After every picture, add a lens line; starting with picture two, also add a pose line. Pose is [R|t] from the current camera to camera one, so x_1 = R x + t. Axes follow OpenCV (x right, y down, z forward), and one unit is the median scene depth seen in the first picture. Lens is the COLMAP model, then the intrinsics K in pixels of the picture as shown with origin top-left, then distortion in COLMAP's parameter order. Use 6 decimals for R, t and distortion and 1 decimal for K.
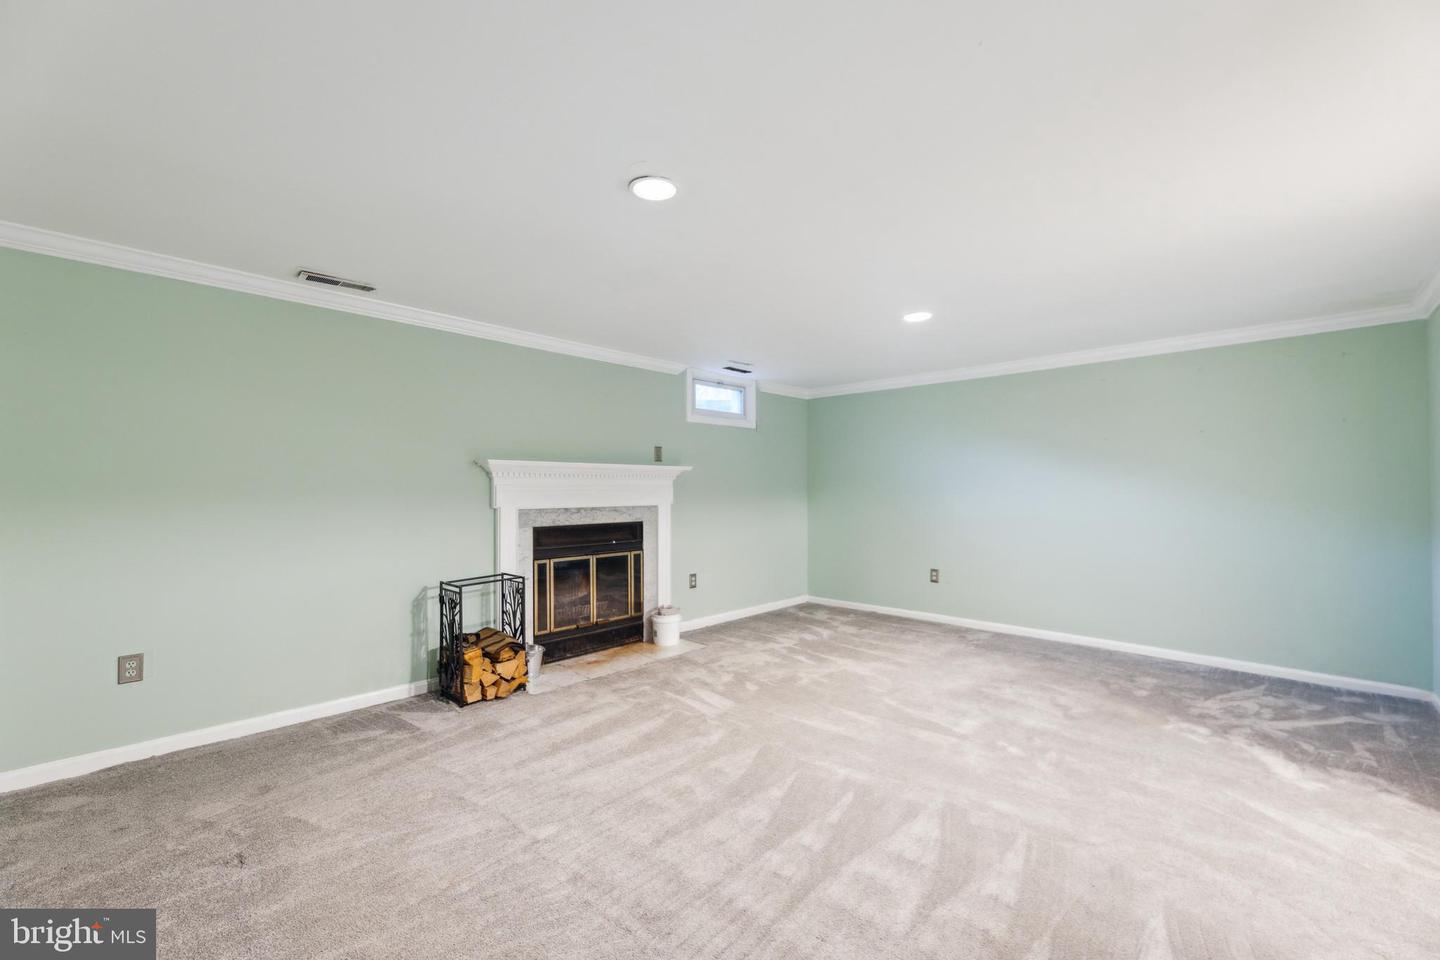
lens RADIAL K [[599.2, 0, 726.5], [0, 599.2, 478.3], [0, 0, 1]] dist [0.012787, 0.000130]
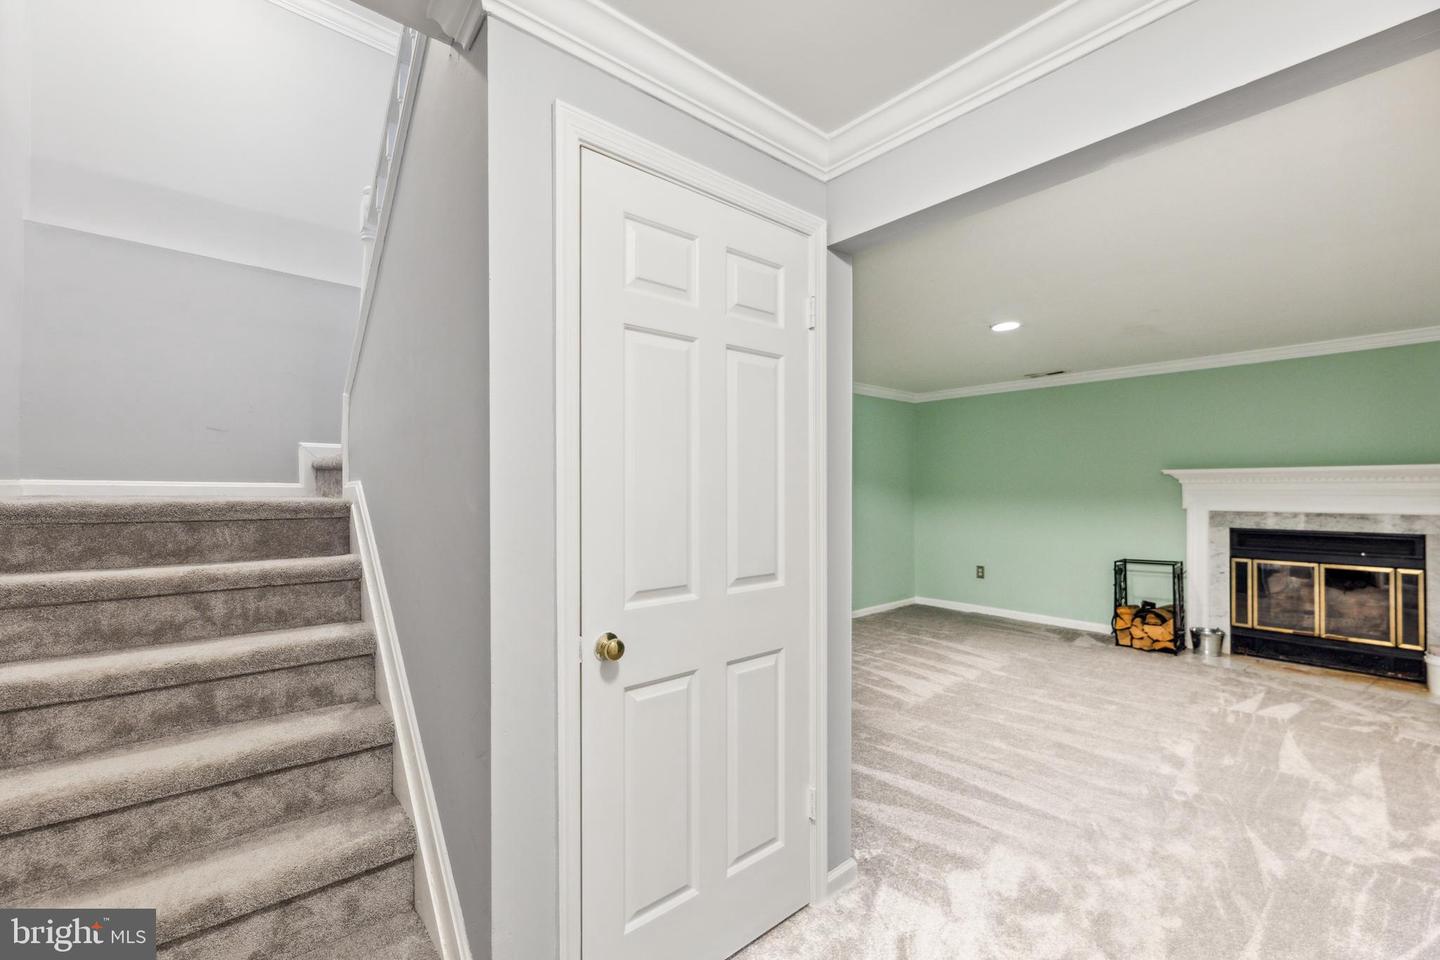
lens RADIAL K [[613.4, 0, 712.4], [0, 613.4, 488.8], [0, 0, 1]] dist [0.002093, 0.000351]
pose [[-0.110358, -0.002998, -0.993887, 0.864211], [0.015928, 0.999862, -0.004785, -0.000440], [0.993764, -0.016359, -0.110295, 0.165128]]
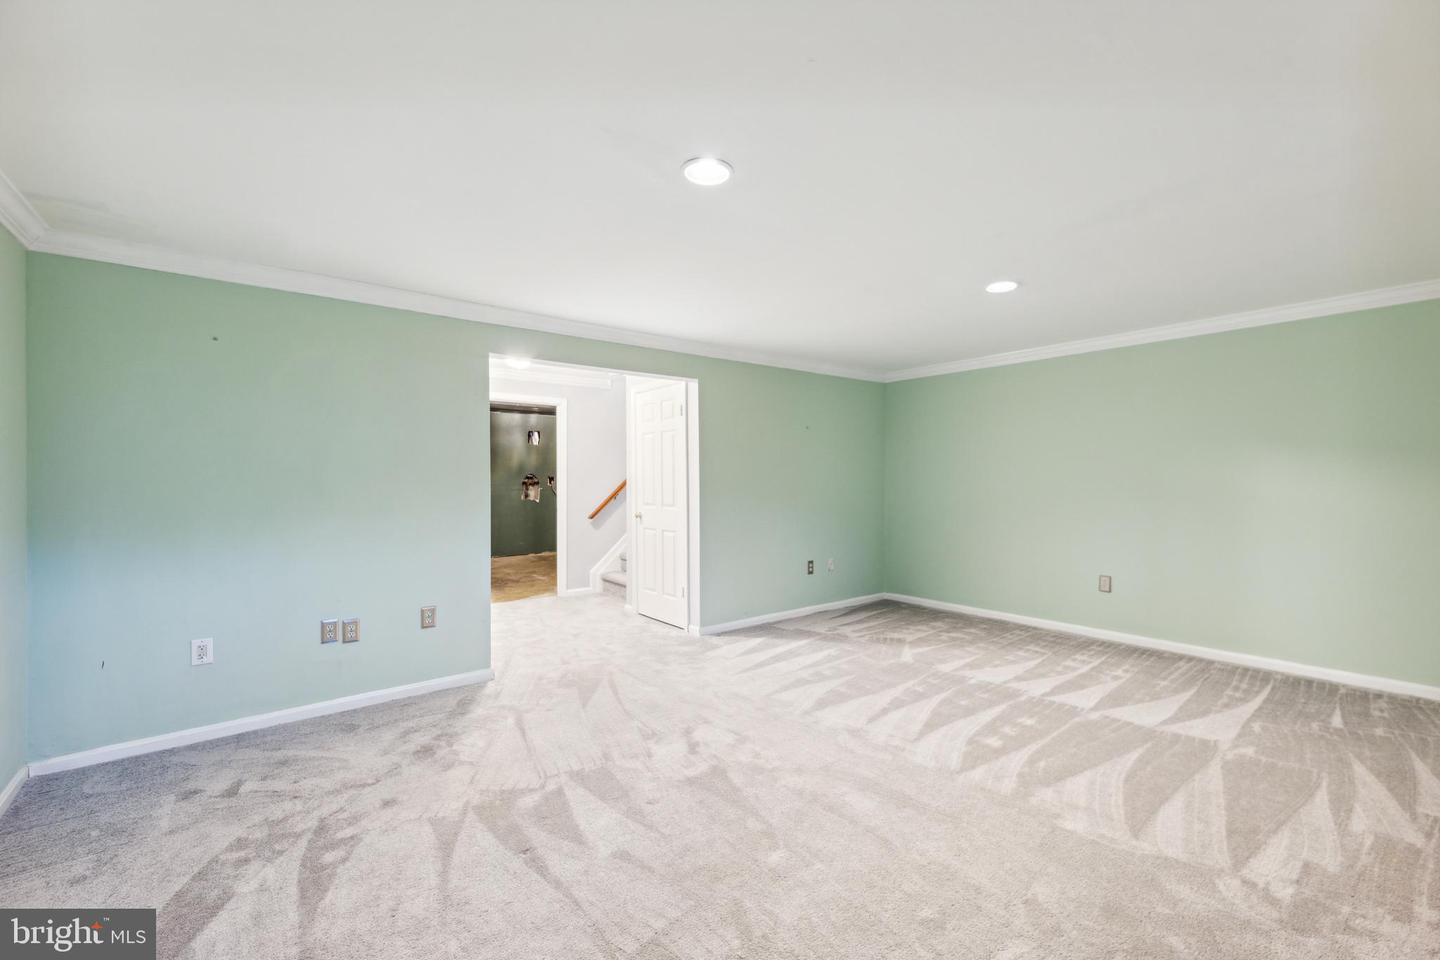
lens RADIAL K [[580.2, 0, 720.0], [0, 580.2, 480.0], [0, 0, 1]] dist [0.001174, 0.000141]
pose [[-0.986921, 0.002738, 0.161184, 0.188601], [0.000165, 0.999872, -0.015974, 0.016064], [-0.161207, -0.015739, -0.986795, 1.274334]]
